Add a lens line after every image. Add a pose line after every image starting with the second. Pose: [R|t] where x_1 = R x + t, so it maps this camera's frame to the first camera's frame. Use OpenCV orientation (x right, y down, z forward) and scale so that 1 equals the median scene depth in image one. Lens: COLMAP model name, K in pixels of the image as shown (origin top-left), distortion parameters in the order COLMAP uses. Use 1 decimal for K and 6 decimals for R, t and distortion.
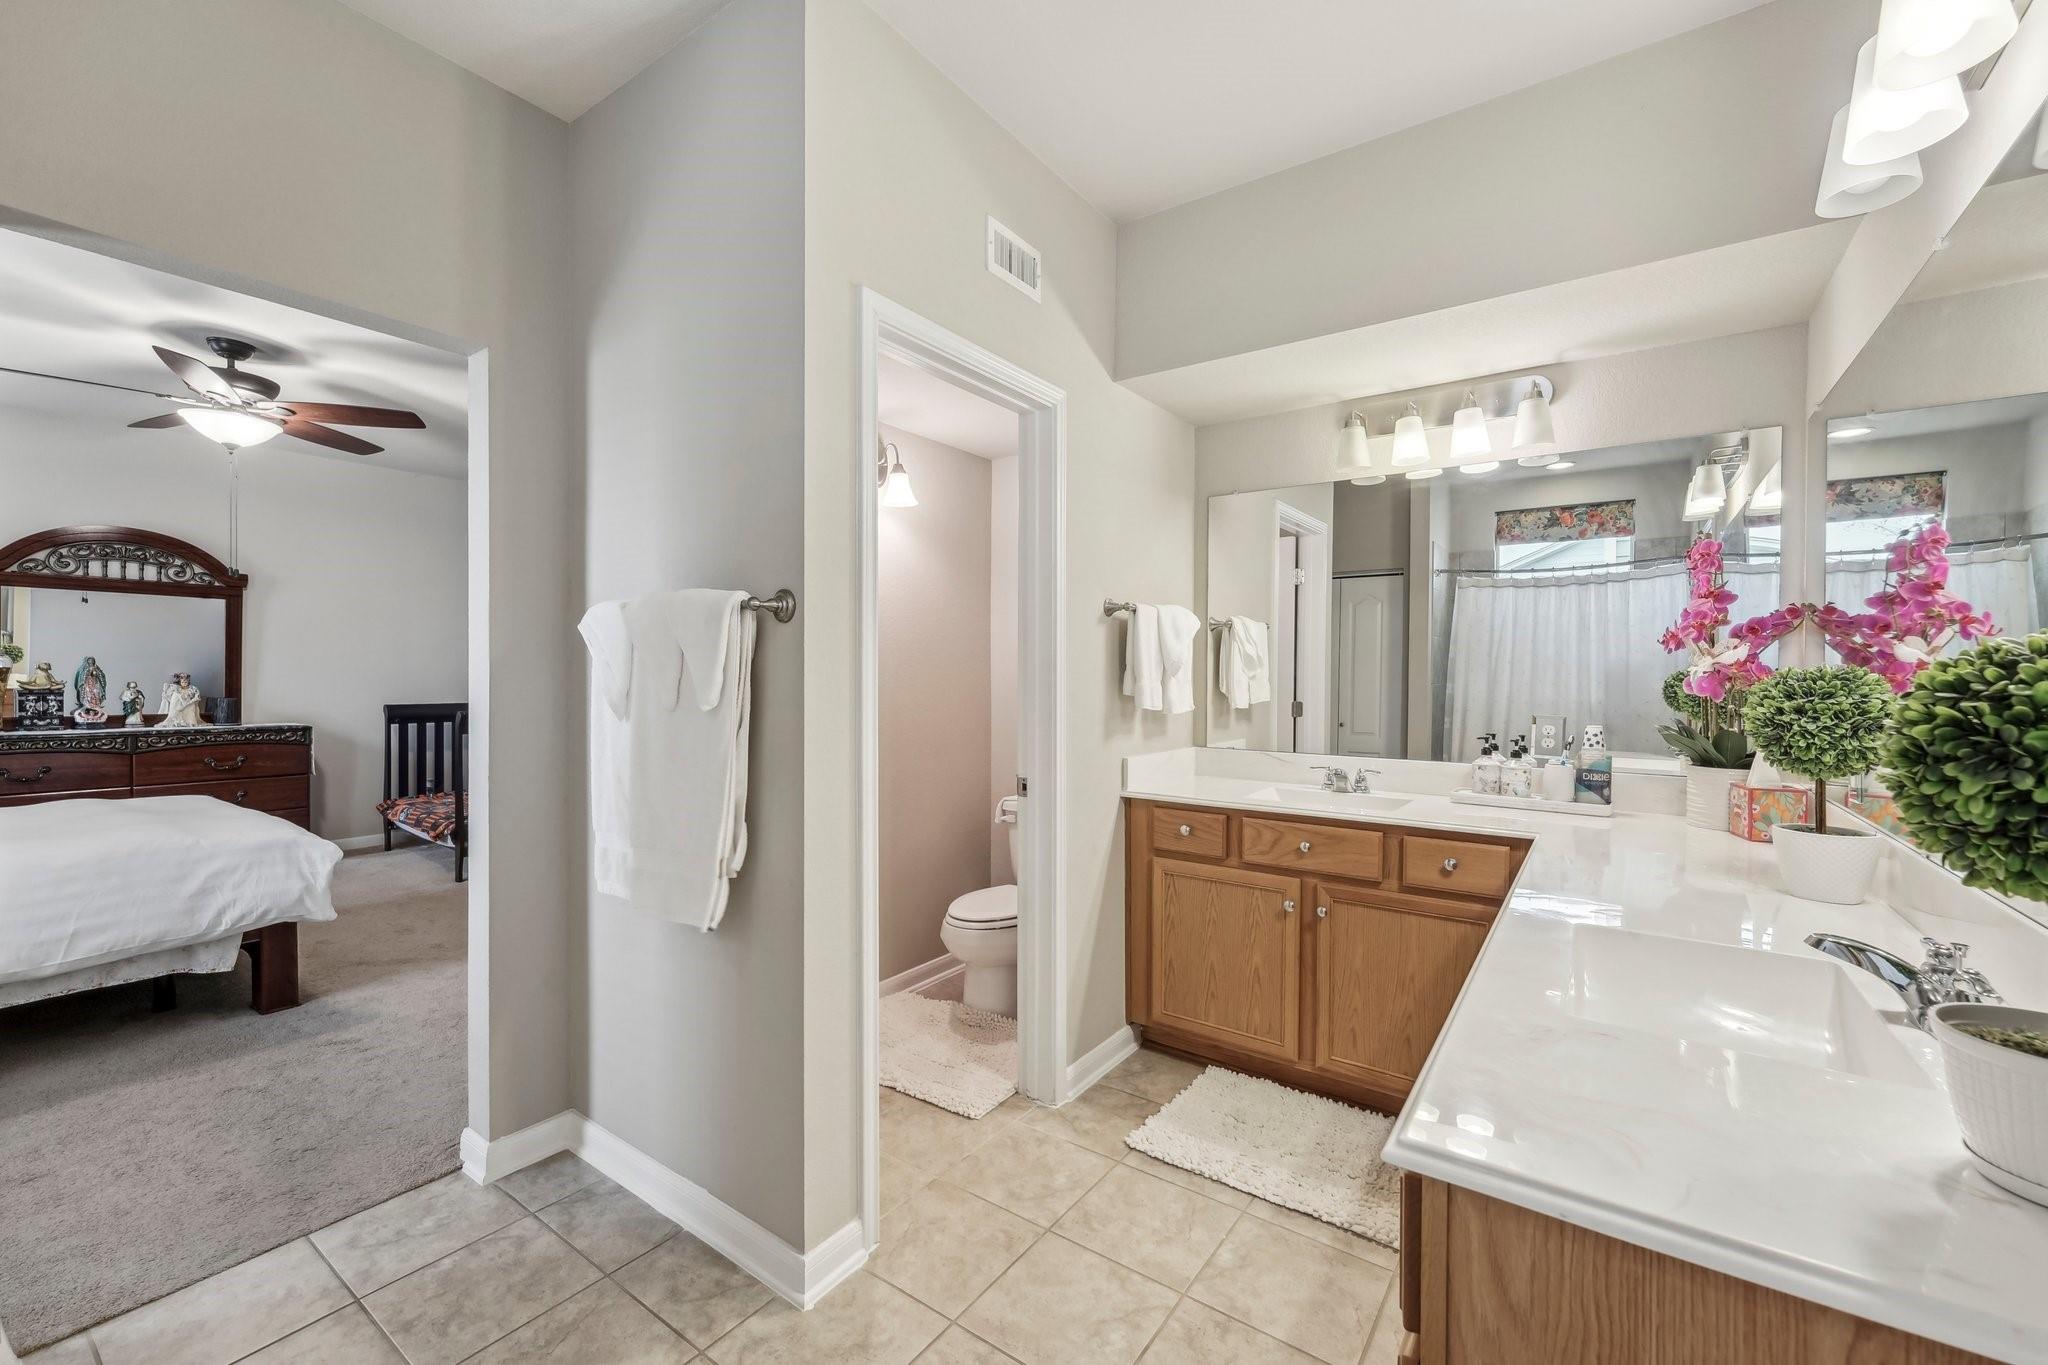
lens RADIAL K [[838.7, 0, 1018.1], [0, 838.7, 677.9], [0, 0, 1]] dist [0.000004, 0.000197]
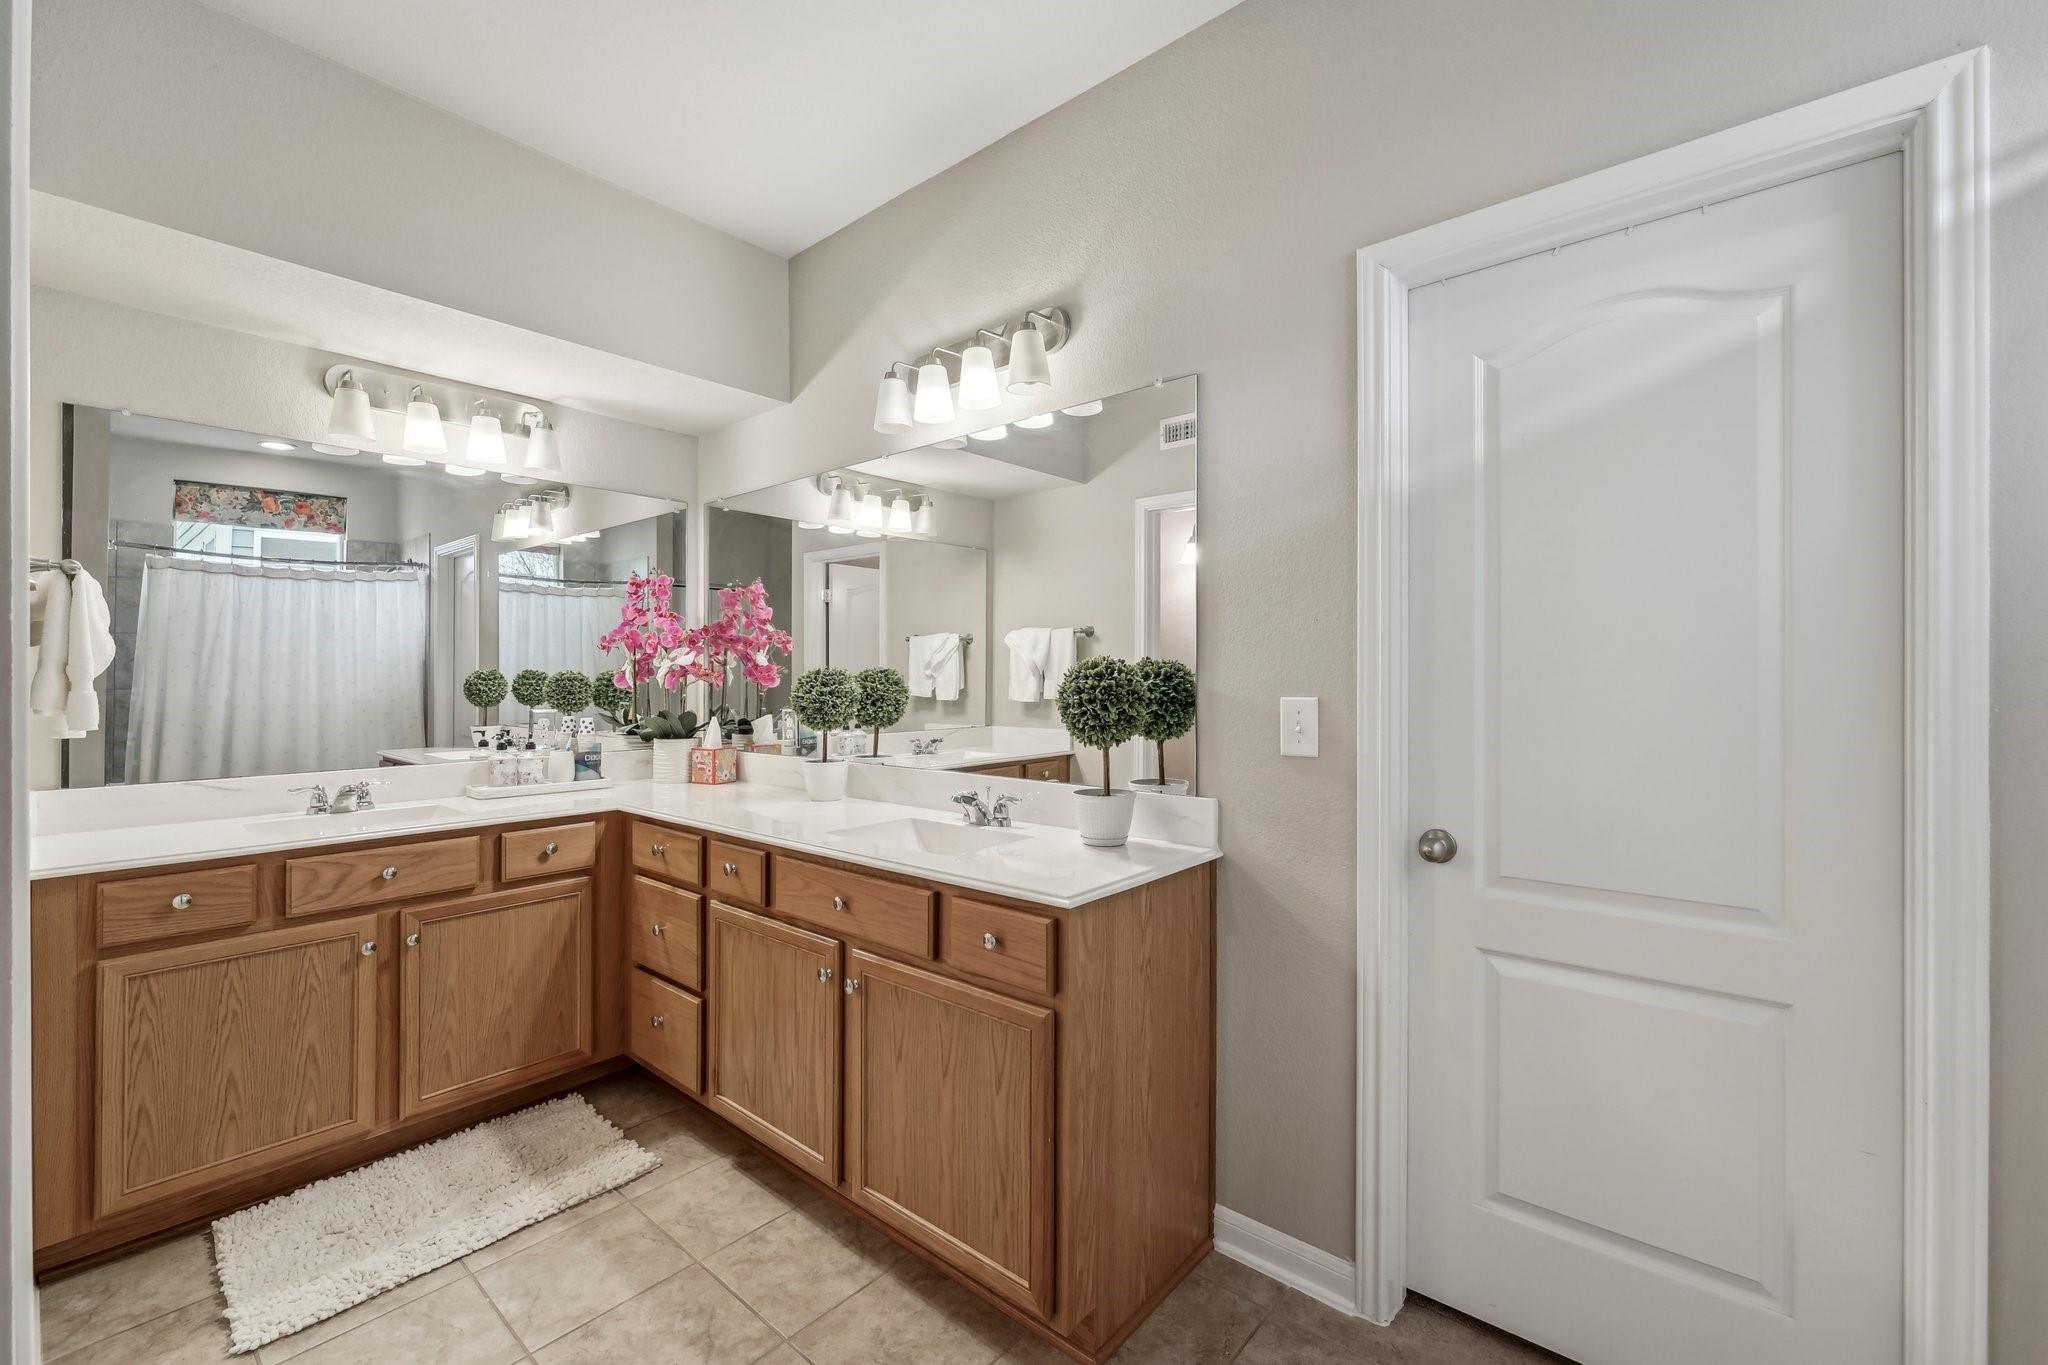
lens RADIAL K [[842.4, 0, 1029.2], [0, 842.4, 673.9], [0, 0, 1]] dist [0.000320, 0.000122]
pose [[0.080433, -0.004308, 0.996751, -0.452045], [0.009701, 0.999947, 0.003539, -0.001296], [-0.996713, 0.009385, 0.080470, 0.256369]]
